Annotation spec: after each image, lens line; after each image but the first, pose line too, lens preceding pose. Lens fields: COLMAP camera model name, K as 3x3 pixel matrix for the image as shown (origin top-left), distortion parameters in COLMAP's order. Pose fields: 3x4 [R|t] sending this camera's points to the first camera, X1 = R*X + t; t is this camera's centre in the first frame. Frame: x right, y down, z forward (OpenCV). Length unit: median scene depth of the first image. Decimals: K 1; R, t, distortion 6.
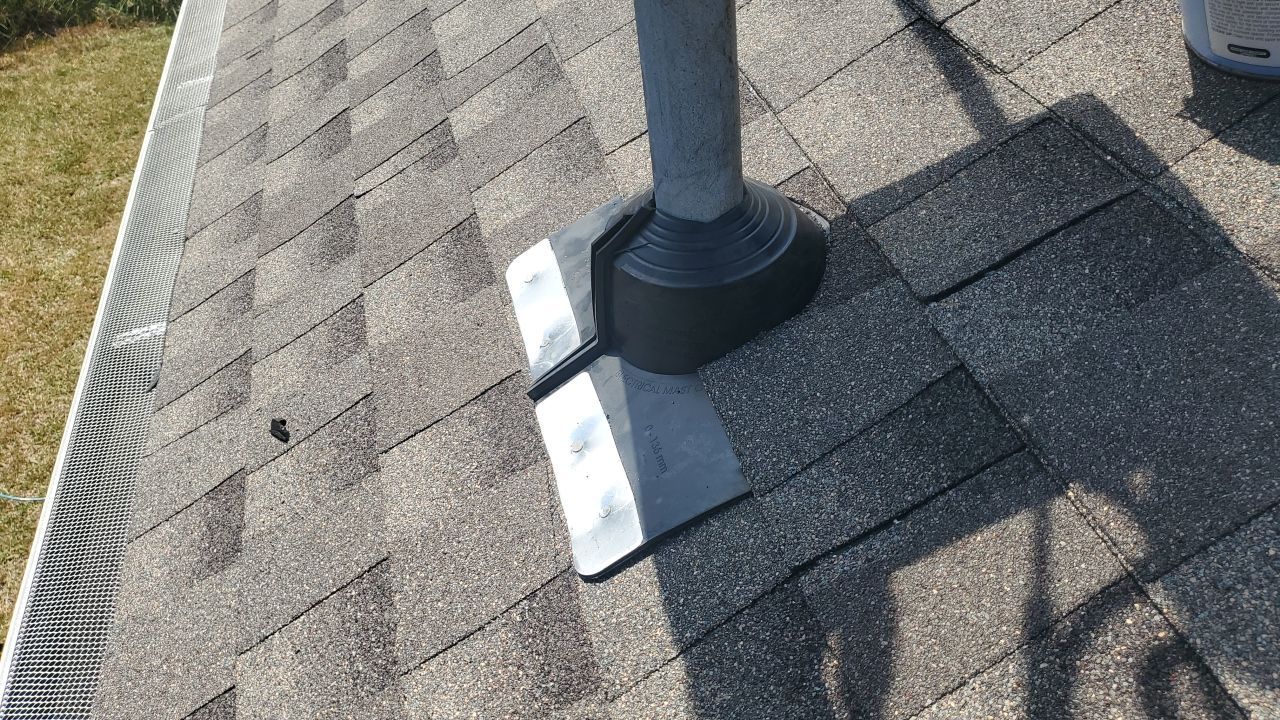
lens RADIAL K [[990.9, 0, 669.1], [0, 990.9, 355.8], [0, 0, 1]] dist [-0.019294, 0.005302]
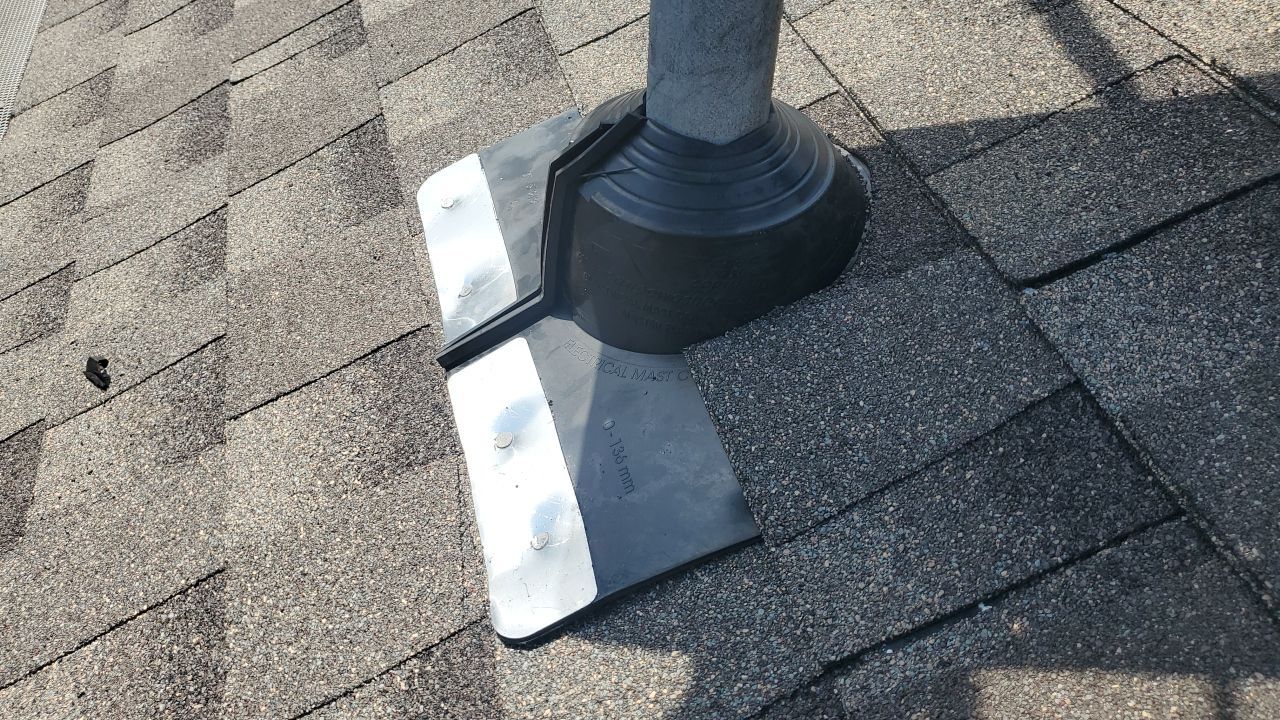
lens RADIAL K [[990.9, 0, 669.1], [0, 990.9, 355.8], [0, 0, 1]] dist [-0.019294, 0.005302]
pose [[0.990801, 0.084485, 0.105718, -0.051223], [-0.089243, 0.995161, 0.041113, -0.009460], [-0.101733, -0.050170, 0.993546, 0.256695]]
